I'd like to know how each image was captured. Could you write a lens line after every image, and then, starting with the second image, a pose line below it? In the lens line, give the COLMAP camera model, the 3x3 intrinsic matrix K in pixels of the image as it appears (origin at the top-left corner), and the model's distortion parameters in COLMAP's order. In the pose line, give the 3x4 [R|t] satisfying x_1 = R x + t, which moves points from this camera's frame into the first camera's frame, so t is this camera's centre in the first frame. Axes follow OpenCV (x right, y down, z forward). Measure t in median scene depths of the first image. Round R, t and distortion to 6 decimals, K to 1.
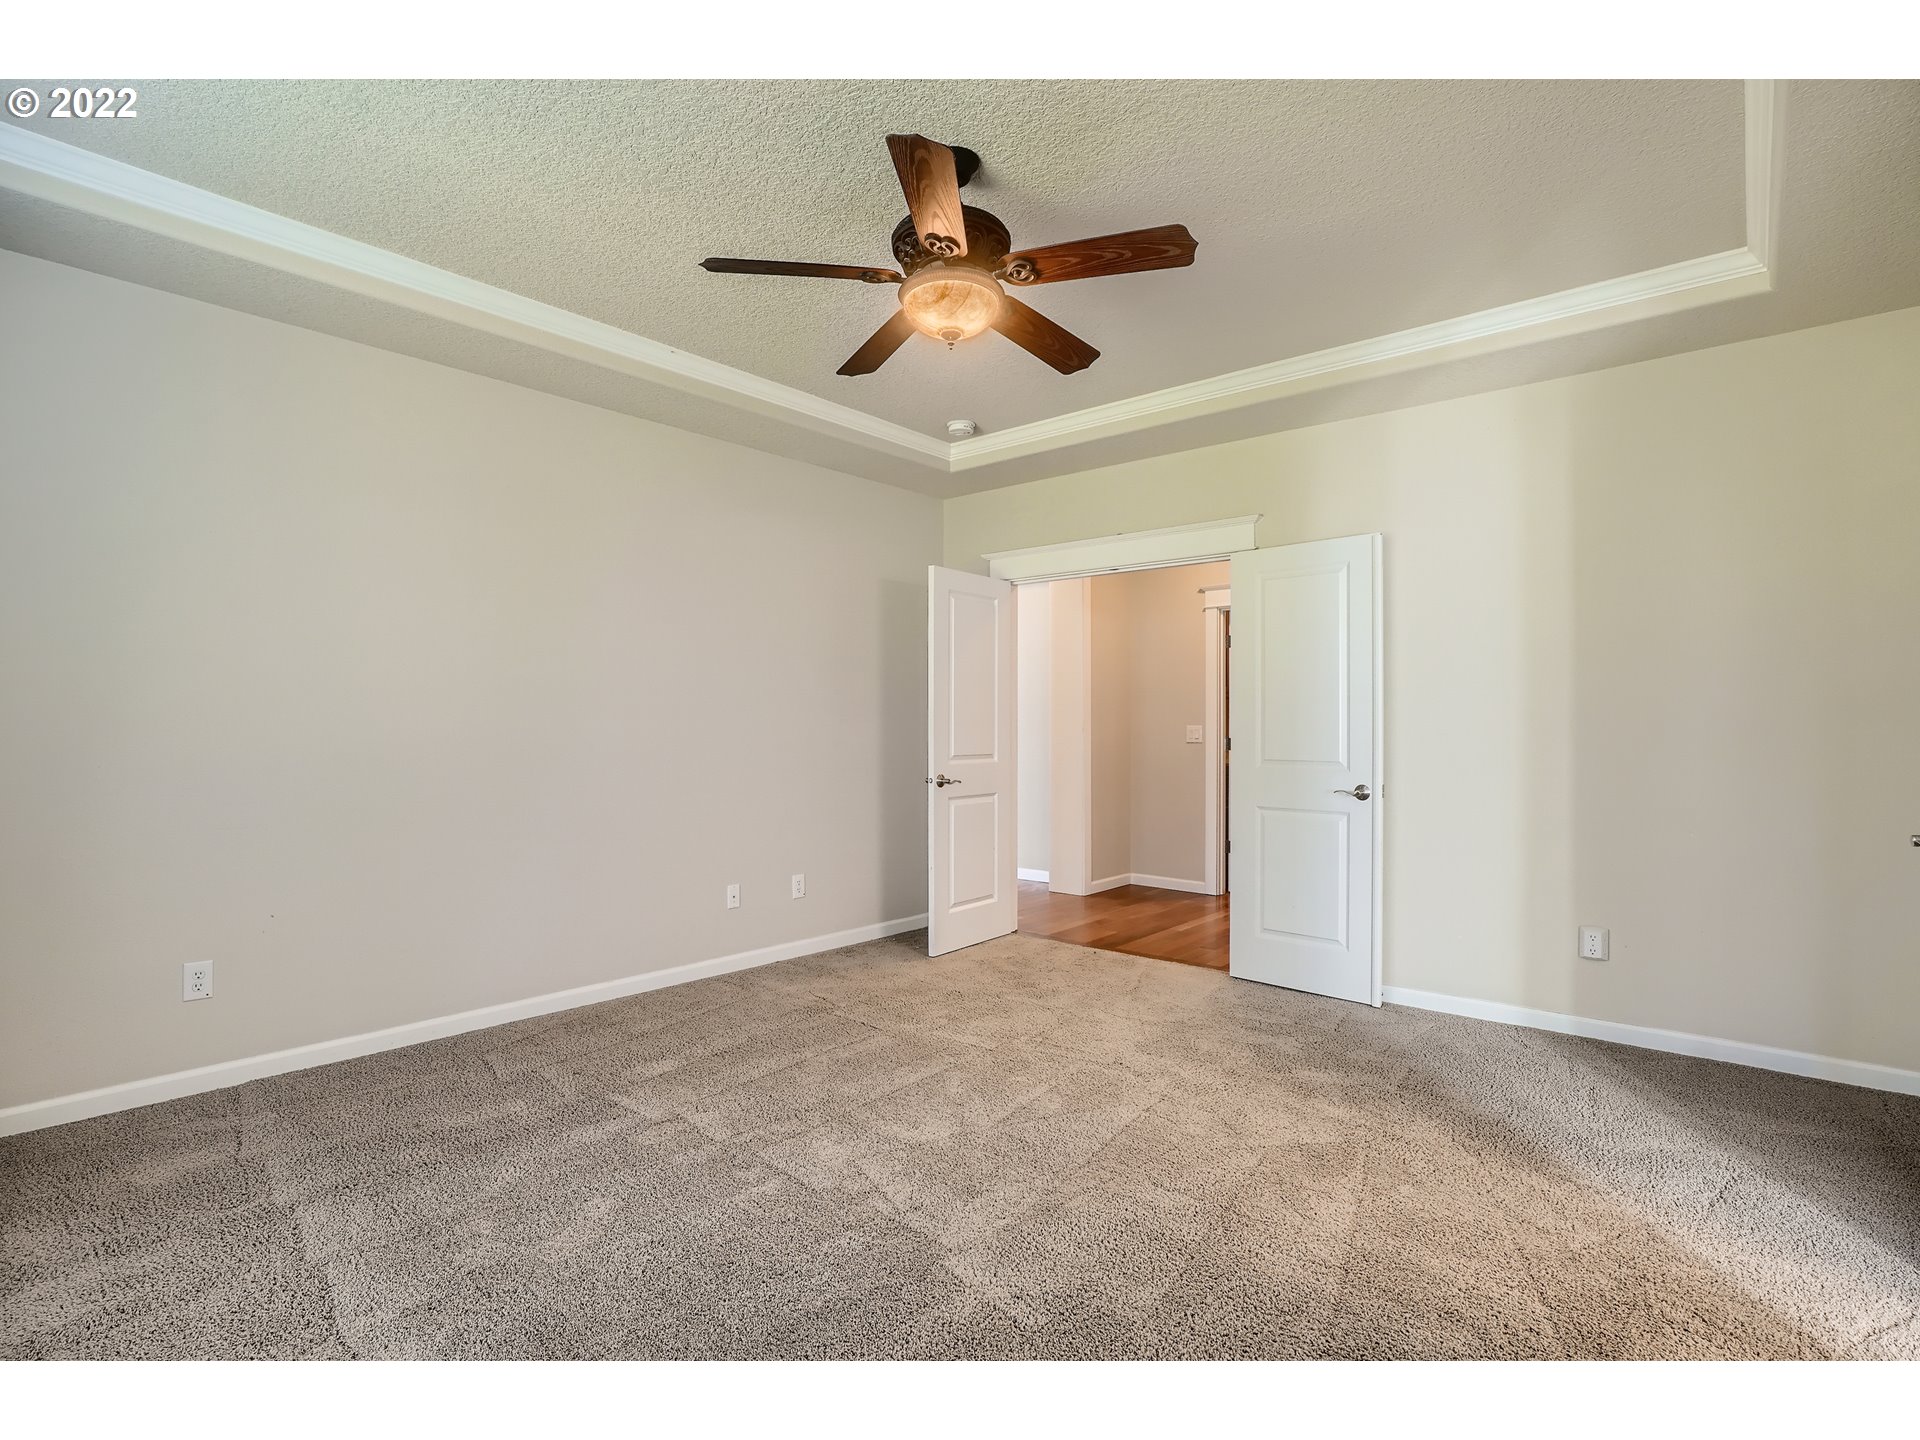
lens RADIAL K [[927.8, 0, 954.8], [0, 927.8, 715.3], [0, 0, 1]] dist [-0.035016, 0.001936]
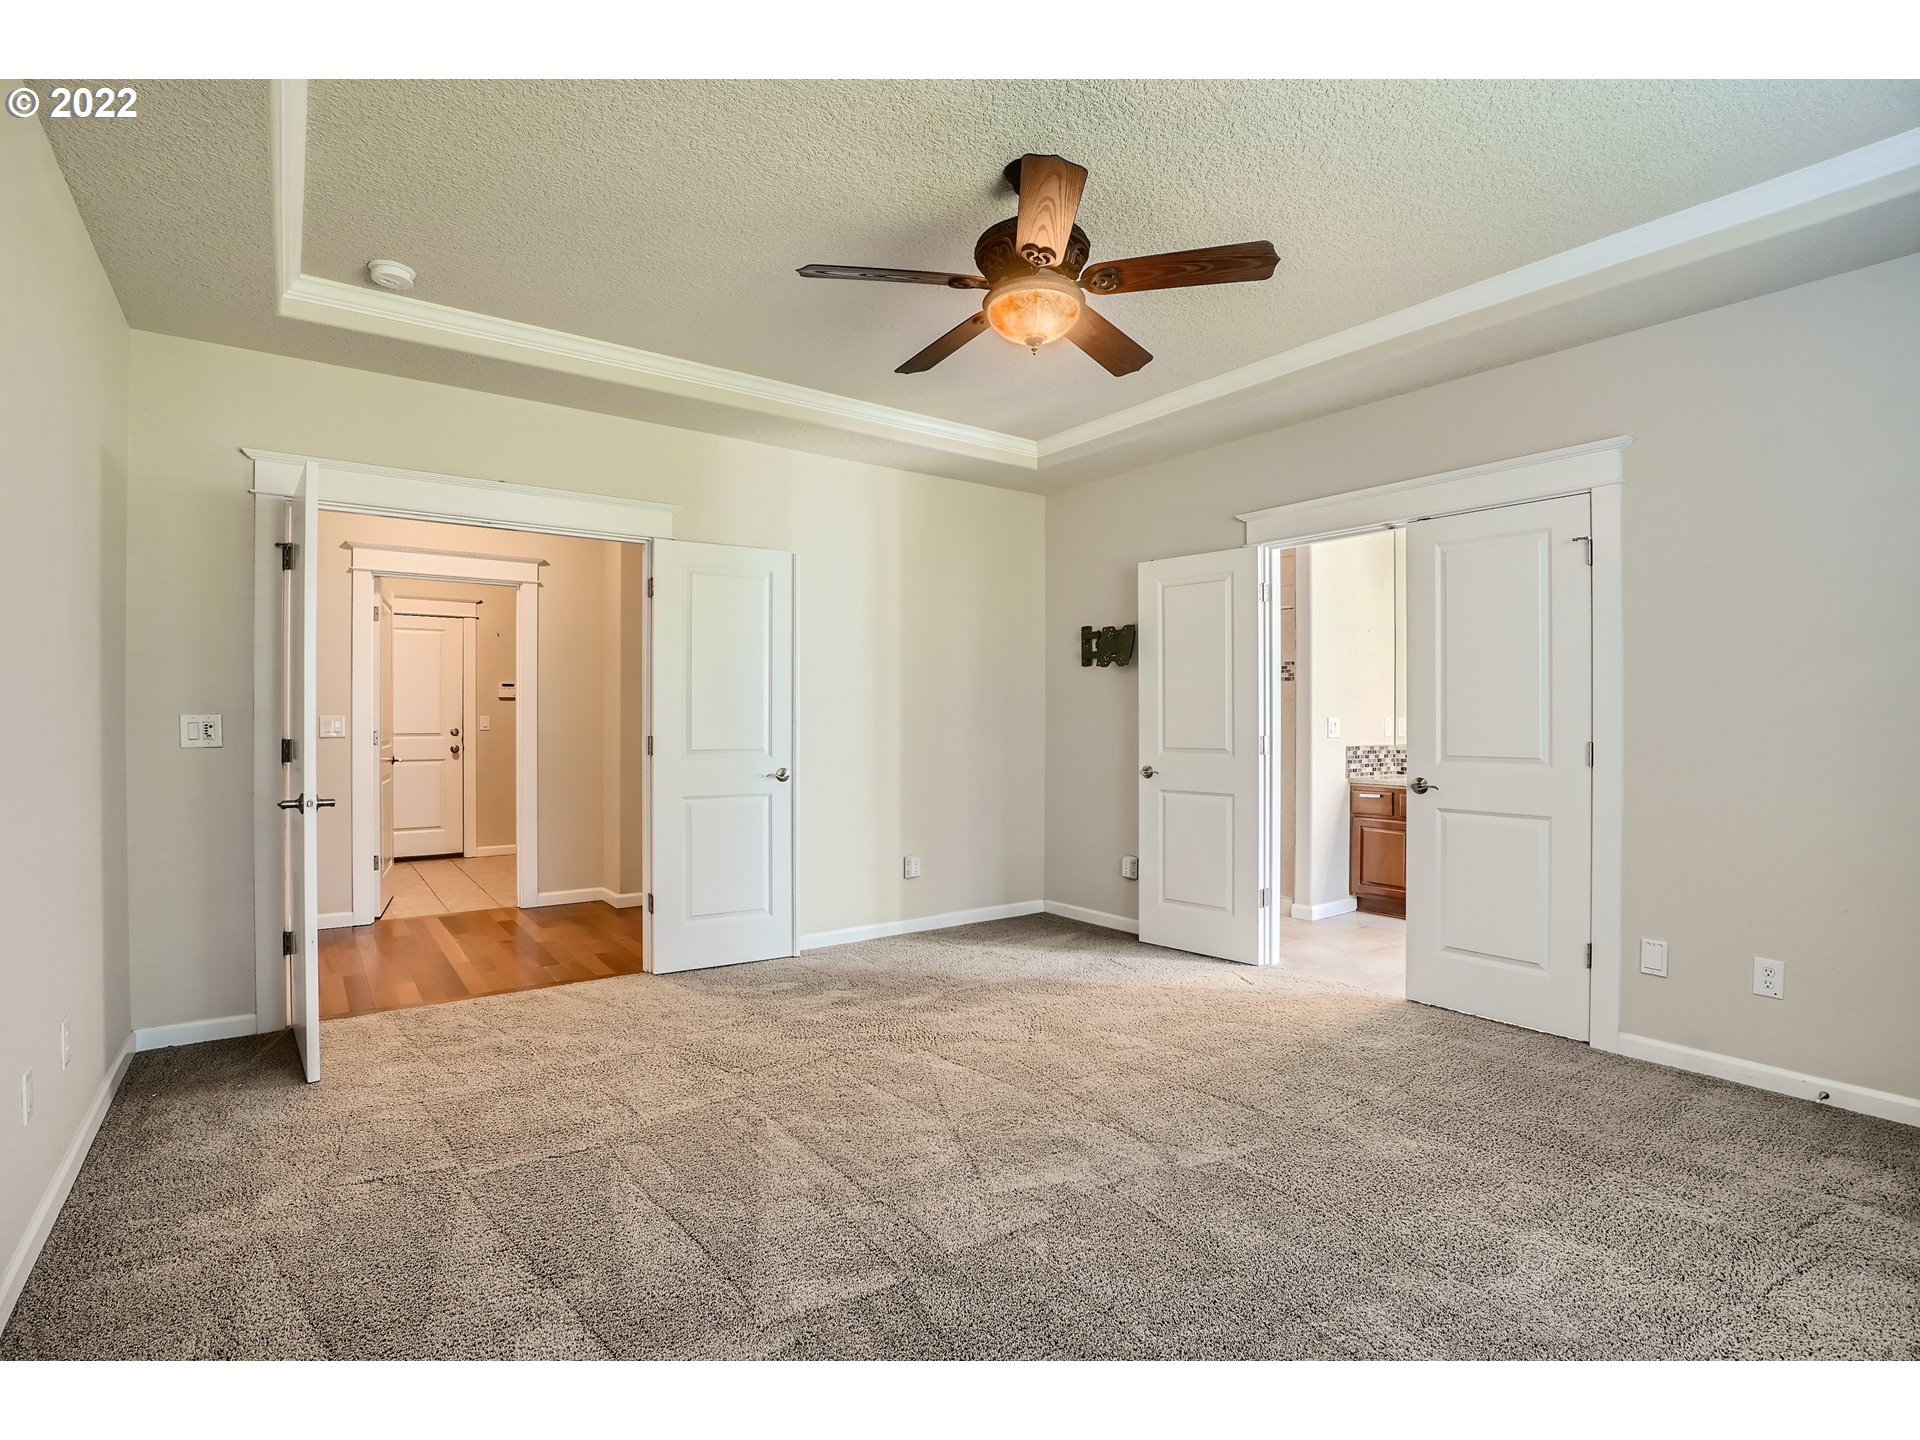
lens RADIAL K [[927.8, 0, 954.9], [0, 927.8, 723.6], [0, 0, 1]] dist [-0.035016, 0.001936]
pose [[0.231353, -0.009843, 0.972820, -0.698068], [-0.014366, 0.999805, 0.013533, -0.000351], [-0.972764, -0.017106, 0.231167, 0.570744]]
